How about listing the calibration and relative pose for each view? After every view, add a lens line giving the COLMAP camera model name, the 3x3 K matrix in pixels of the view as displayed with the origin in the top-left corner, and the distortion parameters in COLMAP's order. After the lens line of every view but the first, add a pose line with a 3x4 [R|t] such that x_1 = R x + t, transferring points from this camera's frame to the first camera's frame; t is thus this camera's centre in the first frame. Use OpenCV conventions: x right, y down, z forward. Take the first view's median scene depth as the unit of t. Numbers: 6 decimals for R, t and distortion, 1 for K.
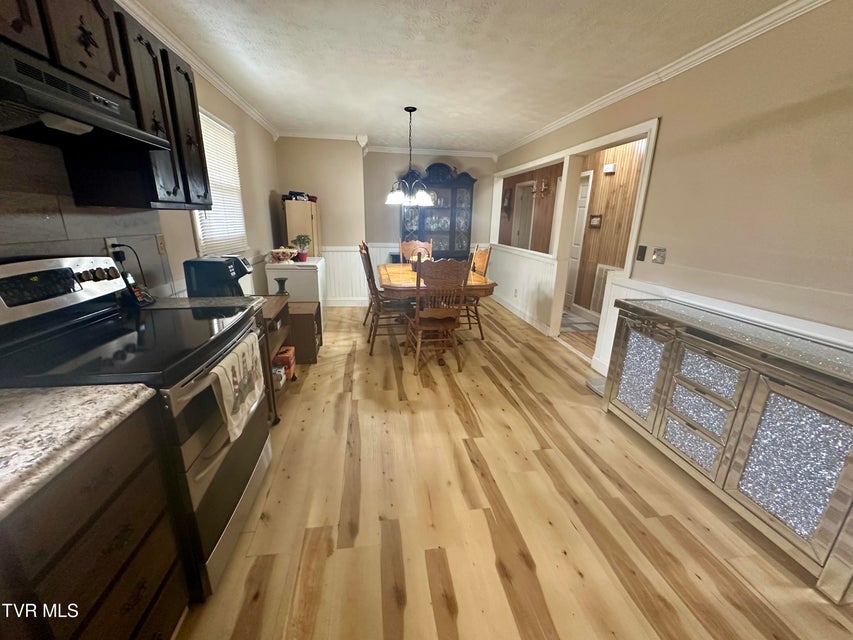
lens RADIAL K [[343.6, 0, 426.5], [0, 343.6, 320.0], [0, 0, 1]] dist [-0.003349, -0.000094]
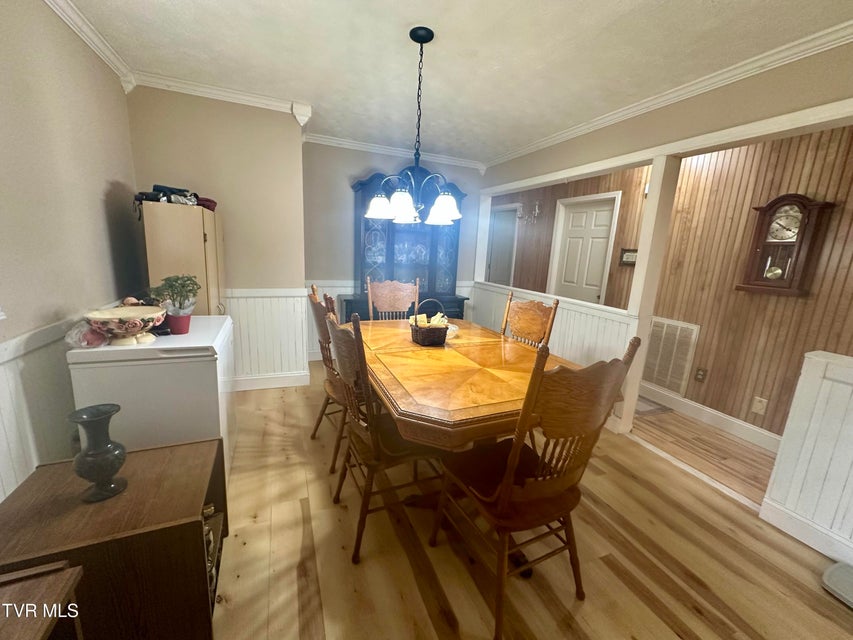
lens RADIAL K [[343.6, 0, 426.5], [0, 343.6, 320.0], [0, 0, 1]] dist [-0.003349, -0.000094]
pose [[0.971245, -0.020397, 0.237206, -0.140174], [0.037673, 0.996937, -0.068531, -0.133360], [-0.235082, 0.075497, 0.969039, 0.447950]]
